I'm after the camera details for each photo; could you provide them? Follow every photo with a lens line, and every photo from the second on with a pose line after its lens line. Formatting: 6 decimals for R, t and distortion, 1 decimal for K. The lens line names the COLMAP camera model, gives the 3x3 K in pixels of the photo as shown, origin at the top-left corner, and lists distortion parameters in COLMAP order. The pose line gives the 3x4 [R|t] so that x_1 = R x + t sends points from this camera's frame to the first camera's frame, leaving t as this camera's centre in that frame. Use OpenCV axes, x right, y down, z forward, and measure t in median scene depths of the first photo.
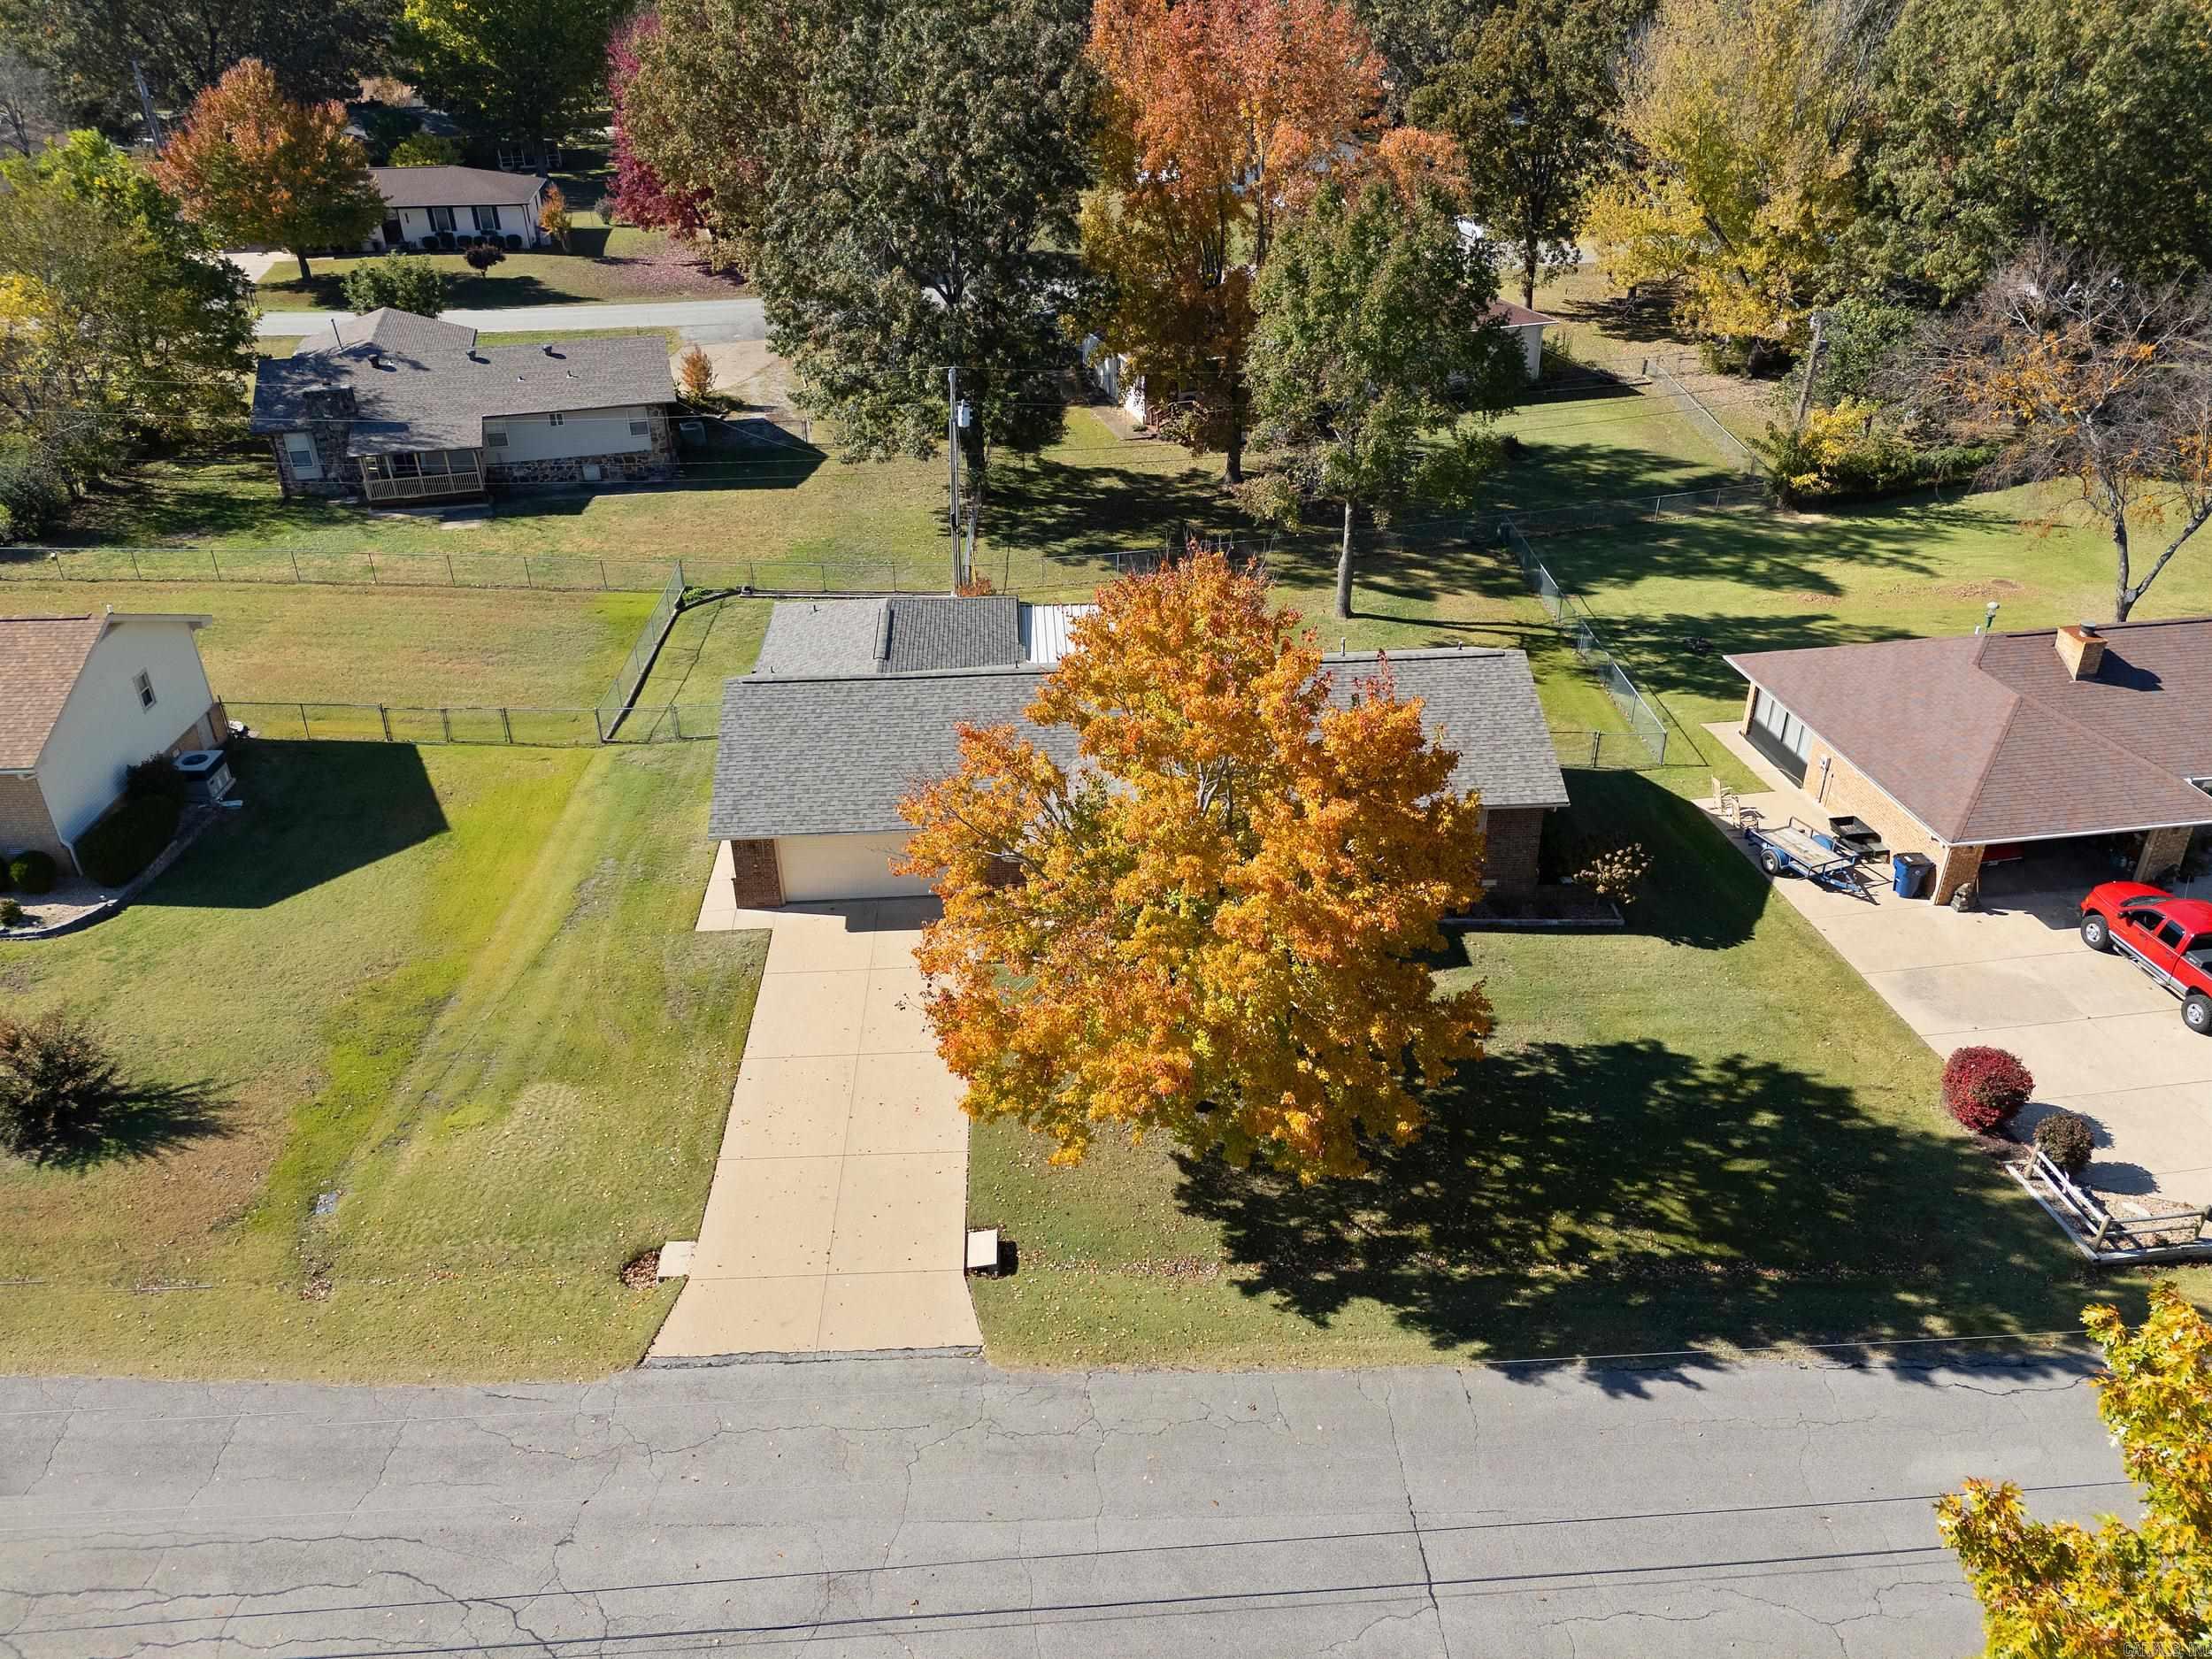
lens RADIAL K [[1612.4, 0, 1114.6], [0, 1612.4, 835.5], [0, 0, 1]] dist [0.056838, -0.041890]
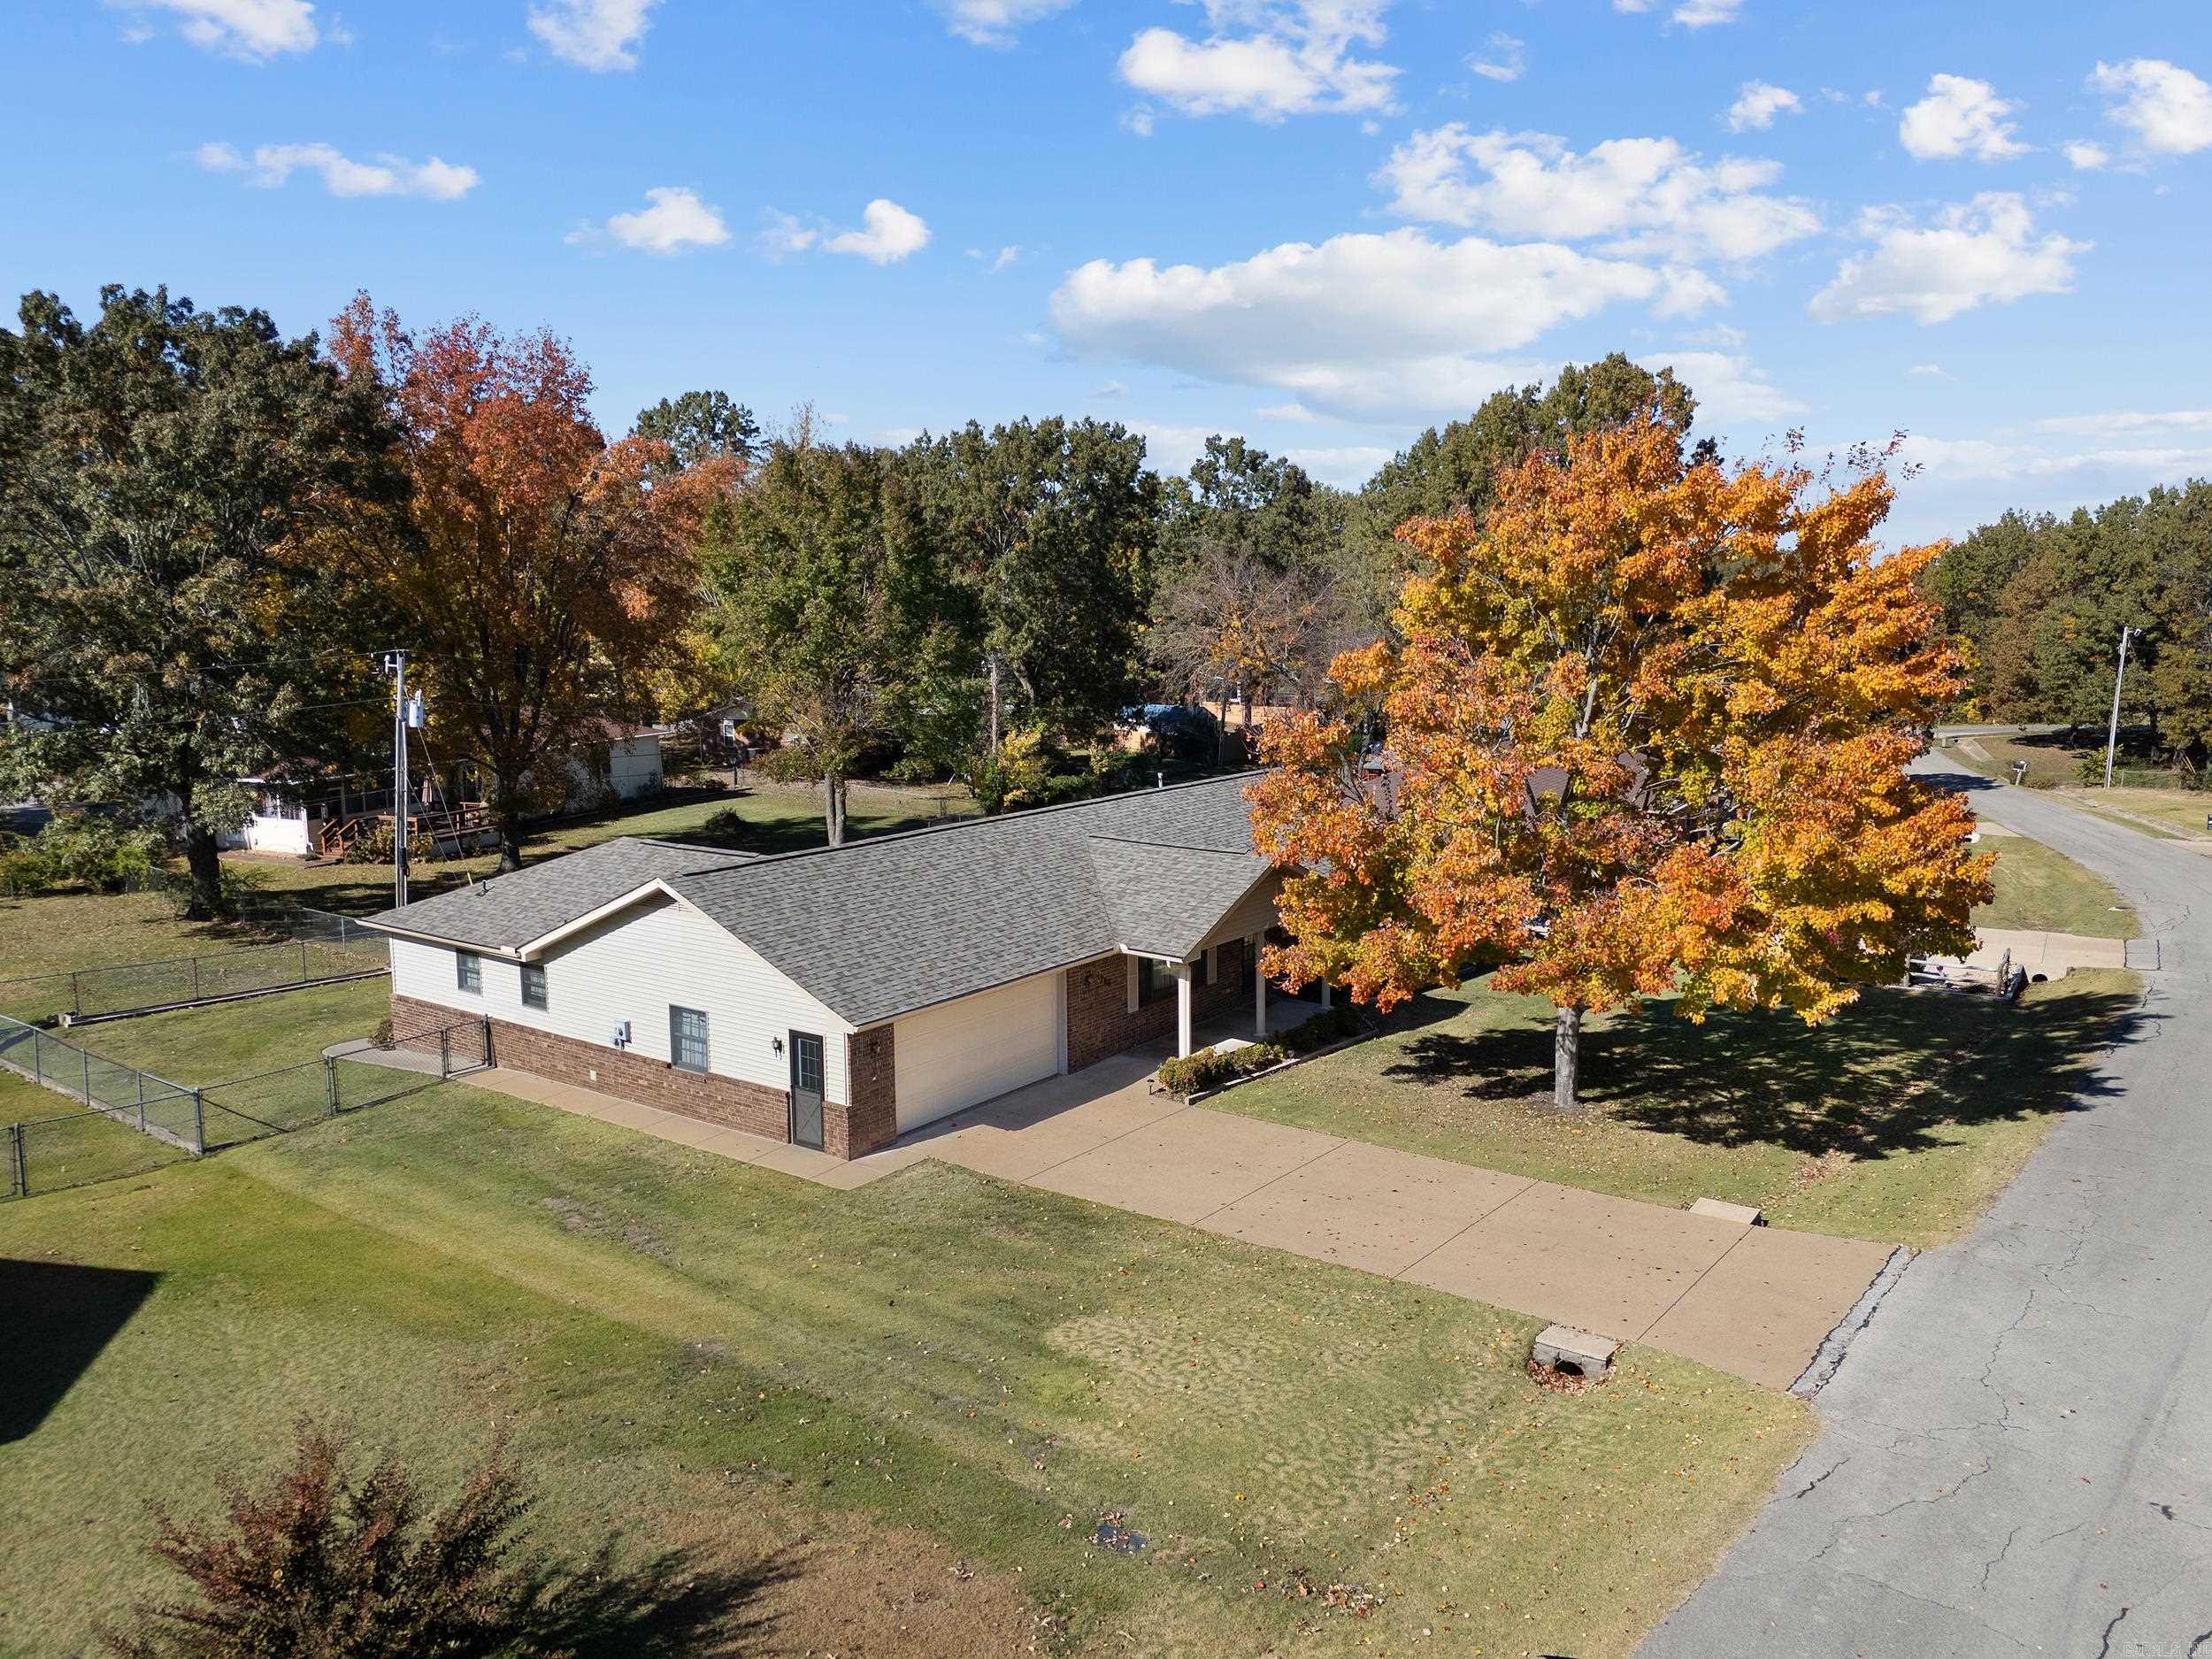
lens RADIAL K [[1612.4, 0, 1114.6], [0, 1612.4, 835.5], [0, 0, 1]] dist [0.056838, -0.041890]
pose [[0.648544, -0.108180, 0.753450, -0.574000], [0.386698, 0.899424, -0.203718, 0.091306], [-0.655633, 0.423478, 0.625149, 0.413038]]
